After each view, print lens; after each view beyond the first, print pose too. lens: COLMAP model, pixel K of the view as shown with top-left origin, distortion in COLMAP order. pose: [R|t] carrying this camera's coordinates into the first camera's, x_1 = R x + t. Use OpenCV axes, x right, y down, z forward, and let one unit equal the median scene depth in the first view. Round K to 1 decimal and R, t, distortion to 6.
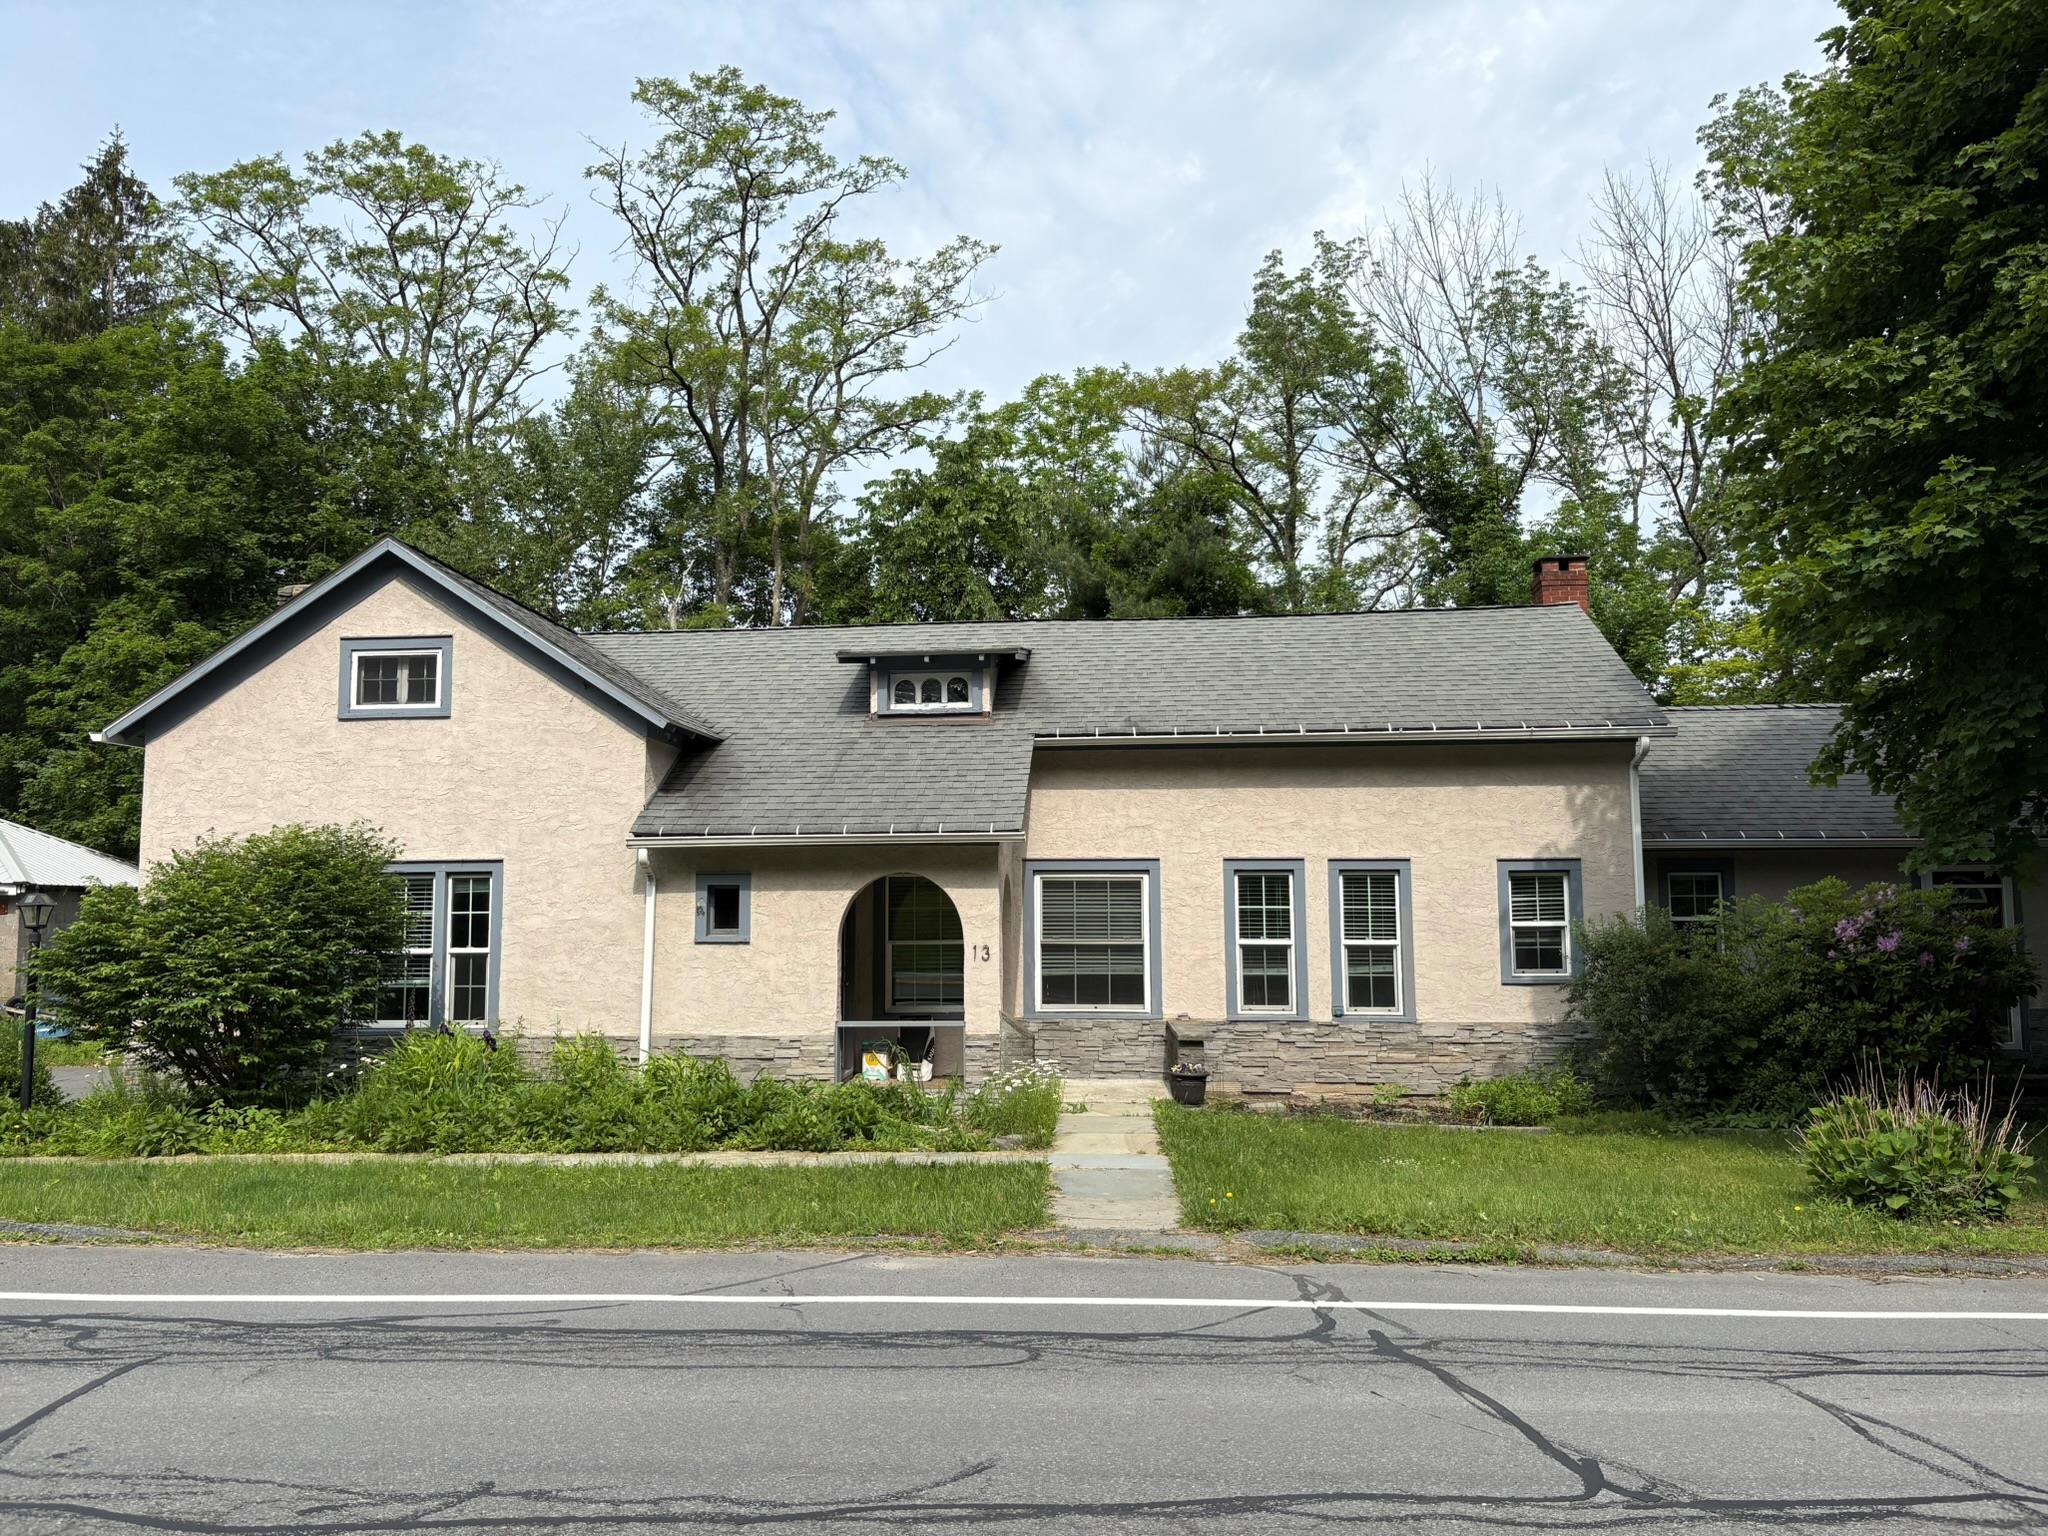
lens RADIAL K [[1543.9, 0, 1020.0], [0, 1543.9, 766.2], [0, 0, 1]] dist [0.039272, -0.048723]
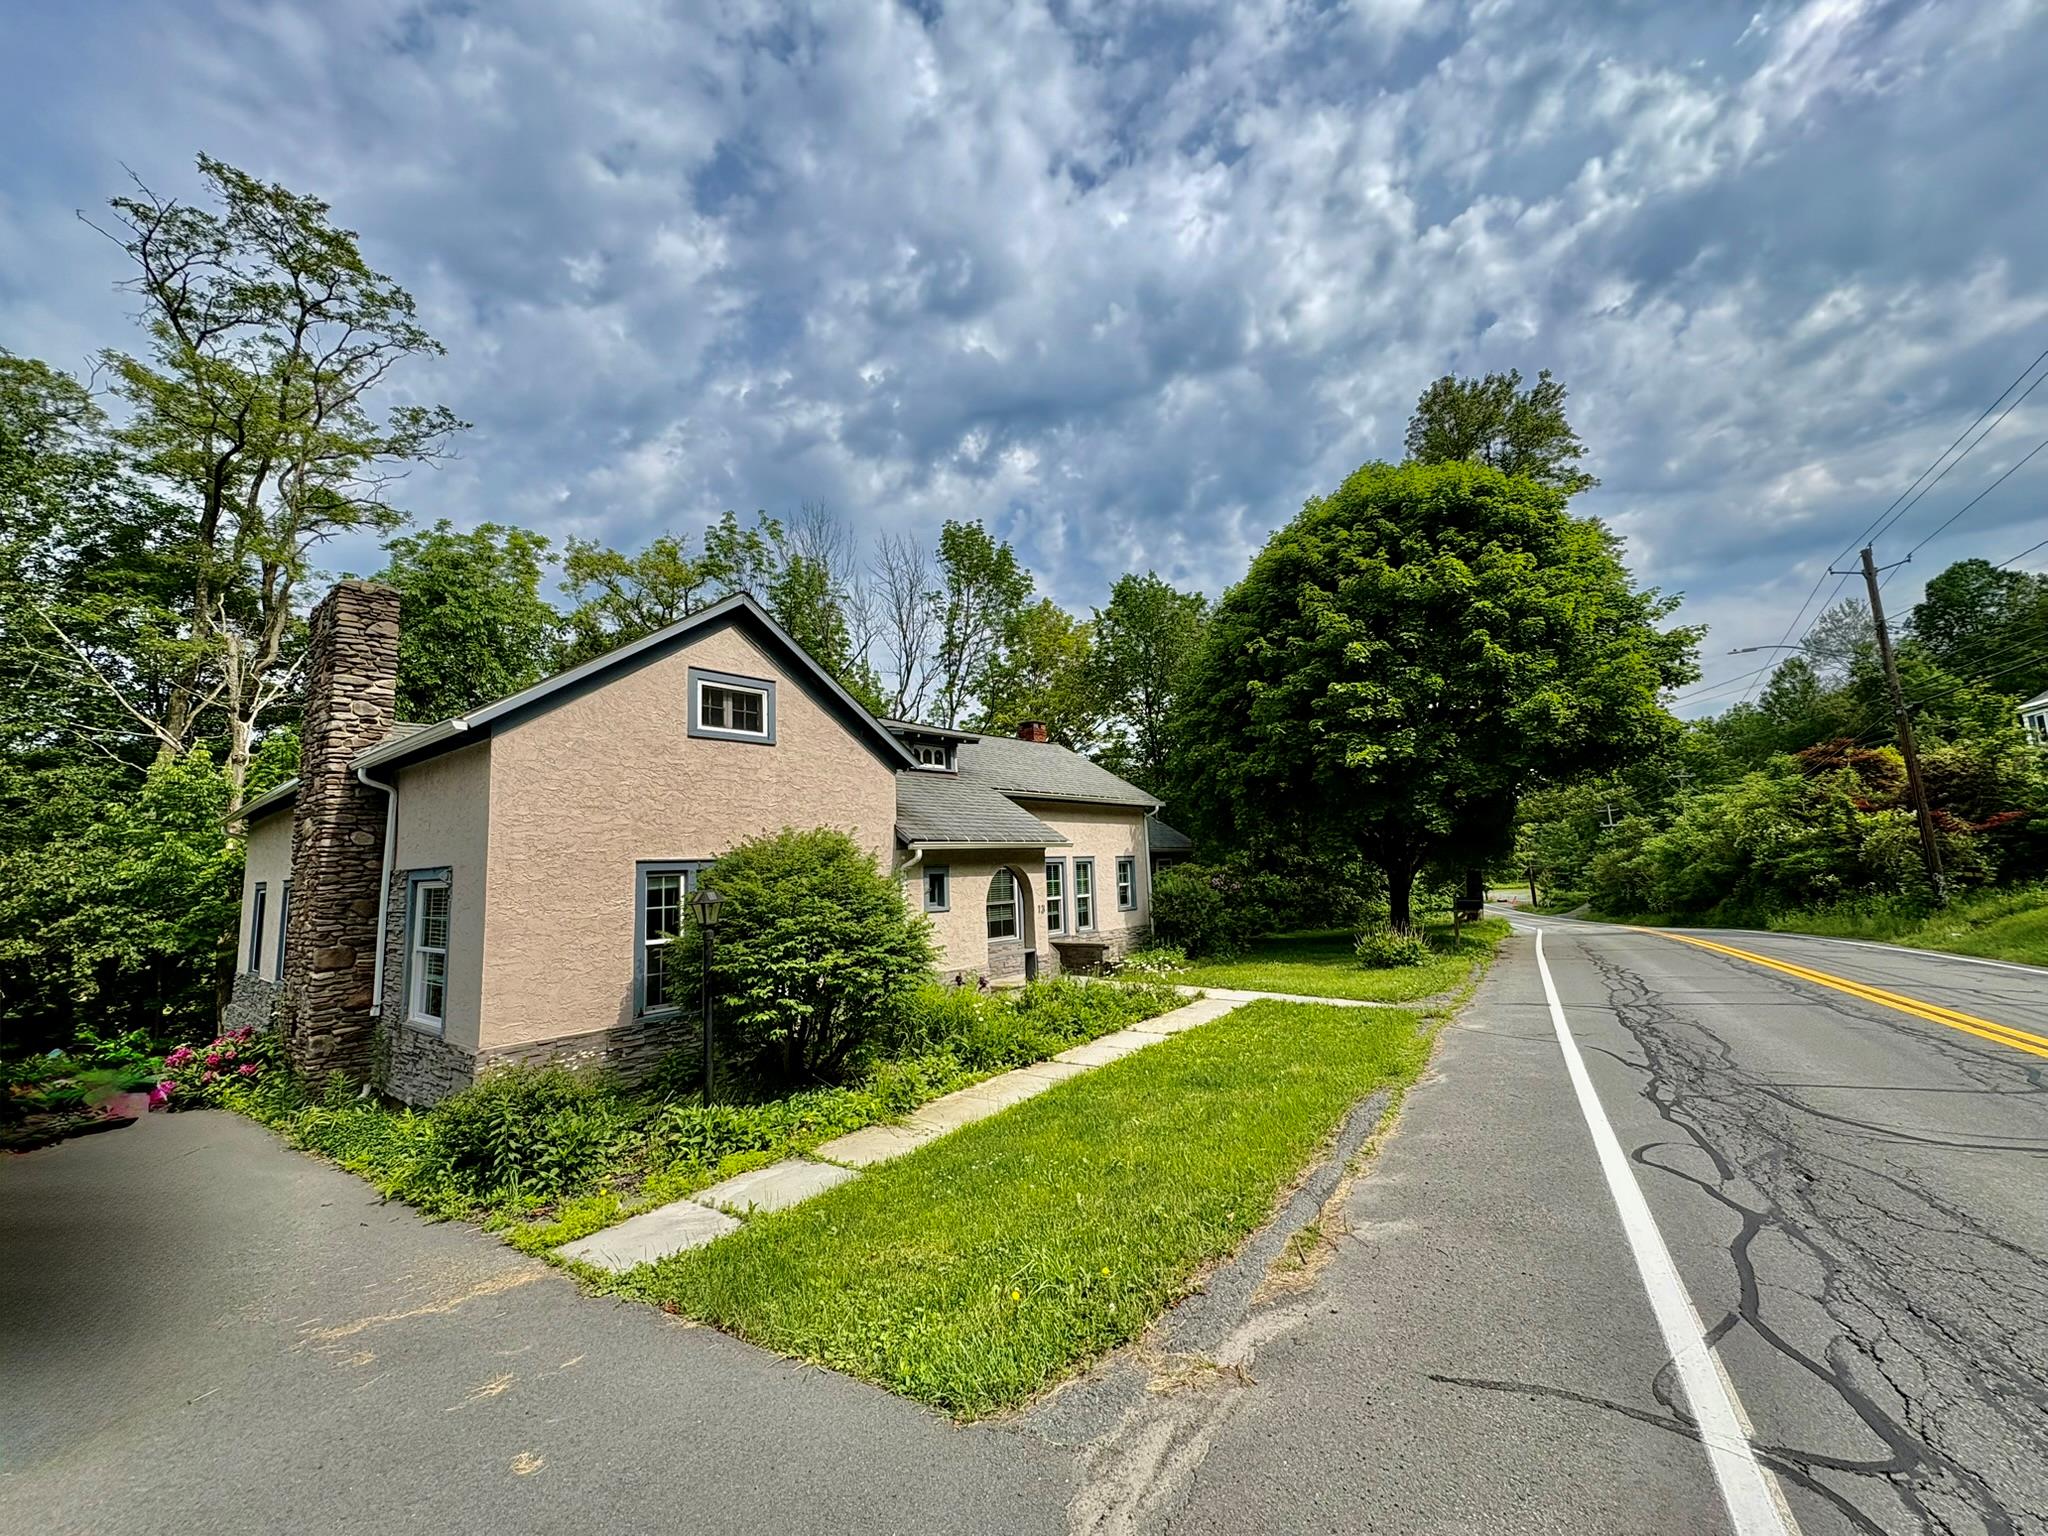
lens RADIAL K [[810.3, 0, 1017.1], [0, 810.3, 766.0], [0, 0, 1]] dist [-0.002252, 0.000121]
pose [[0.568737, 0.088842, 0.817707, -0.784237], [-0.041119, 0.995977, -0.079612, 0.029499], [-0.821491, 0.011655, 0.570102, 0.455427]]
